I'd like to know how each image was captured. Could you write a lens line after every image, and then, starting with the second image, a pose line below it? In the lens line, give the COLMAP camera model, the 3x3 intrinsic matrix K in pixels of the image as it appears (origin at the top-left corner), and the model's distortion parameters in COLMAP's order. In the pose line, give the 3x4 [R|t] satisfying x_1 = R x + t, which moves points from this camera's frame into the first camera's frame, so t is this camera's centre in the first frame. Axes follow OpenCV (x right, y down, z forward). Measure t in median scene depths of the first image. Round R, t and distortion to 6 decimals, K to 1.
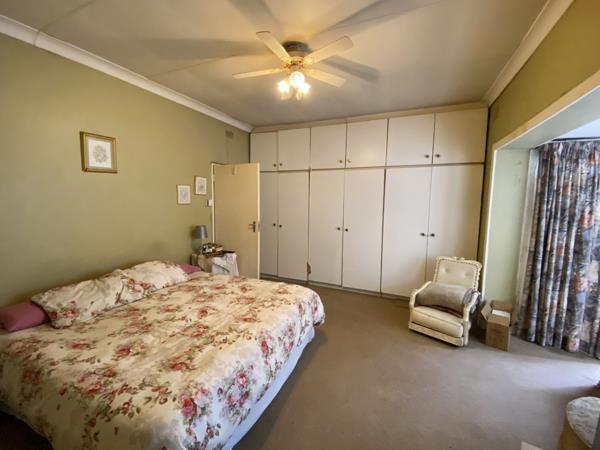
lens RADIAL K [[250.2, 0, 296.7], [0, 250.2, 224.8], [0, 0, 1]] dist [0.026411, -0.024721]
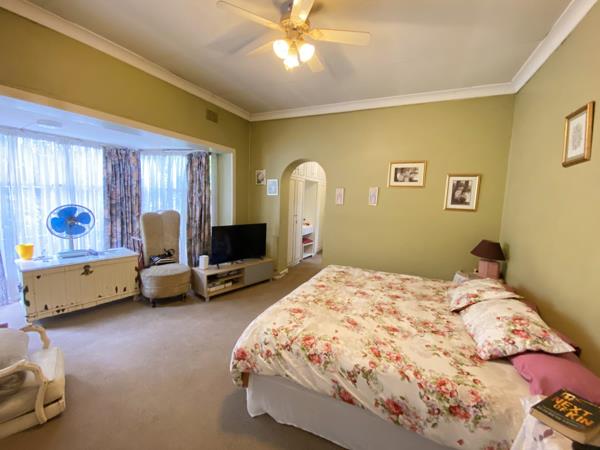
lens RADIAL K [[250.2, 0, 296.7], [0, 250.2, 224.8], [0, 0, 1]] dist [0.026411, -0.024721]
pose [[-0.998366, -0.052558, 0.022446, -0.067147], [-0.046851, 0.977600, 0.205190, -0.160200], [-0.032728, 0.203803, -0.978465, 1.849258]]
